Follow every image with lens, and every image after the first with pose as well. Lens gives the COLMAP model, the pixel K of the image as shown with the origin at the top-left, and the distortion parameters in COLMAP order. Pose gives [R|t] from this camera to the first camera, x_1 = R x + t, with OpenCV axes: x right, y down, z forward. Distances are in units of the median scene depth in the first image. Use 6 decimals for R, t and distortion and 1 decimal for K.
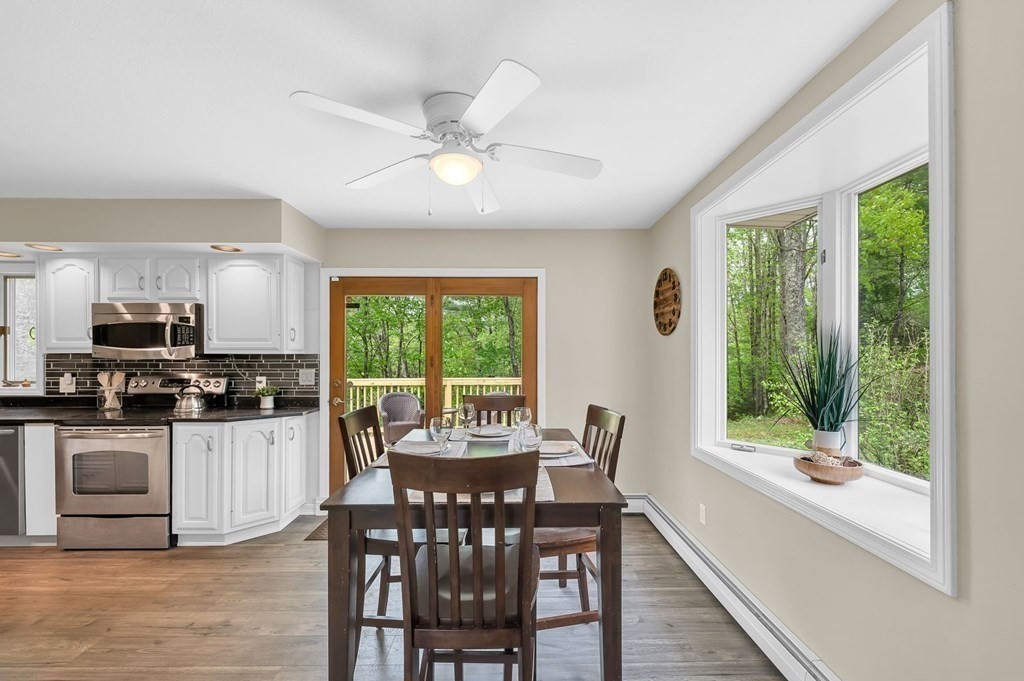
lens RADIAL K [[405.9, 0, 508.0], [0, 405.9, 357.9], [0, 0, 1]] dist [-0.002151, -0.000203]
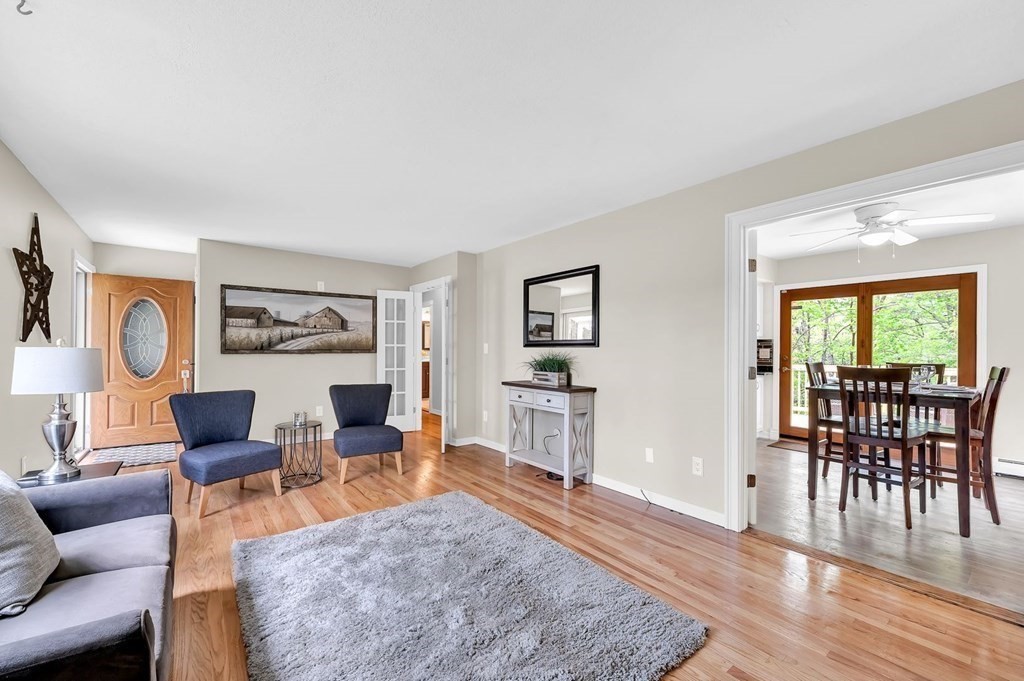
lens RADIAL K [[412.4, 0, 516.0], [0, 412.4, 350.5], [0, 0, 1]] dist [0.001773, -0.002308]
pose [[0.623381, 0.007175, -0.781885, 0.186061], [-0.011719, 0.999931, -0.000167, 0.048924], [0.781831, 0.009267, 0.623422, -0.849226]]
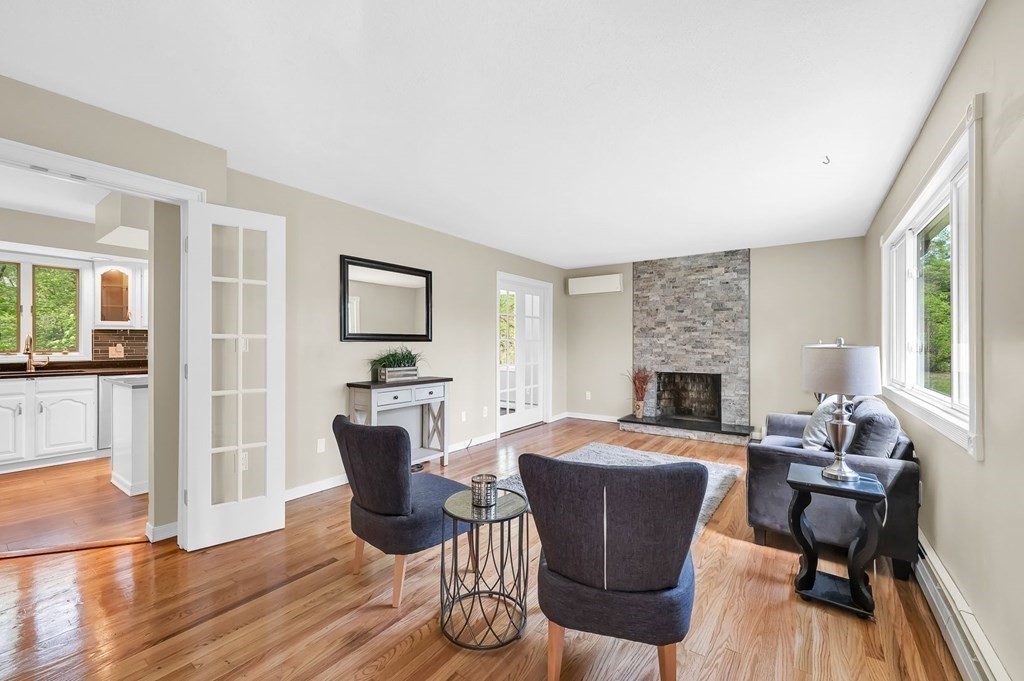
lens RADIAL K [[412.4, 0, 511.7], [0, 412.4, 344.6], [0, 0, 1]] dist [0.001773, -0.002308]
pose [[0.592475, -0.002210, 0.805586, -1.472699], [0.003884, 0.999992, -0.000113, 0.047645], [-0.805580, 0.003196, 0.592479, -0.967226]]
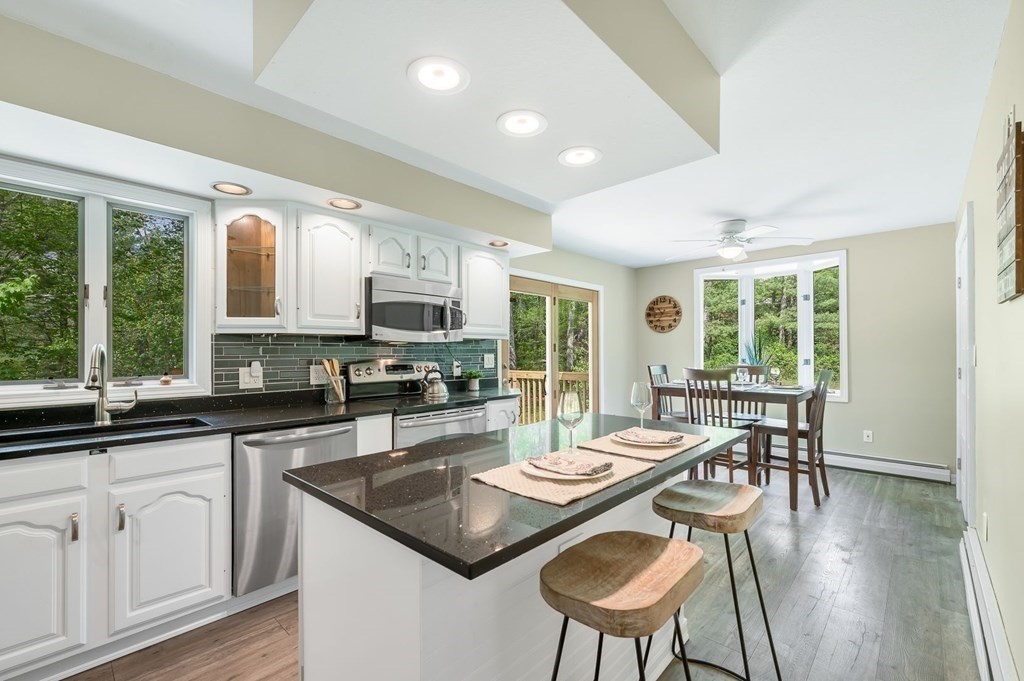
lens RADIAL K [[439.3, 0, 511.8], [0, 439.3, 350.4], [0, 0, 1]] dist [-0.001231, -0.000482]
pose [[0.693818, -0.000594, 0.720150, -1.374373], [0.008392, 0.999938, -0.007260, 0.028693], [-0.720101, 0.011080, 0.693781, 0.126274]]
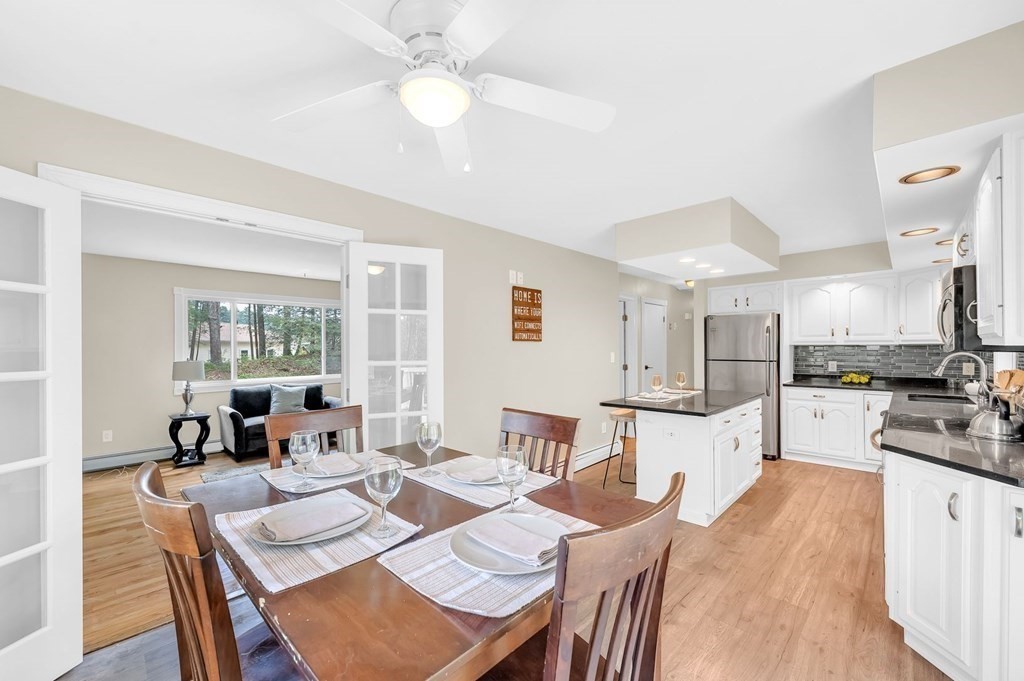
lens RADIAL K [[412.4, 0, 512.8], [0, 412.4, 346.6], [0, 0, 1]] dist [0.001773, -0.002308]
pose [[-0.695835, 0.003383, -0.718193, 0.178116], [0.000403, 0.999991, 0.004321, -0.009996], [0.718201, 0.002717, -0.695830, 0.875509]]
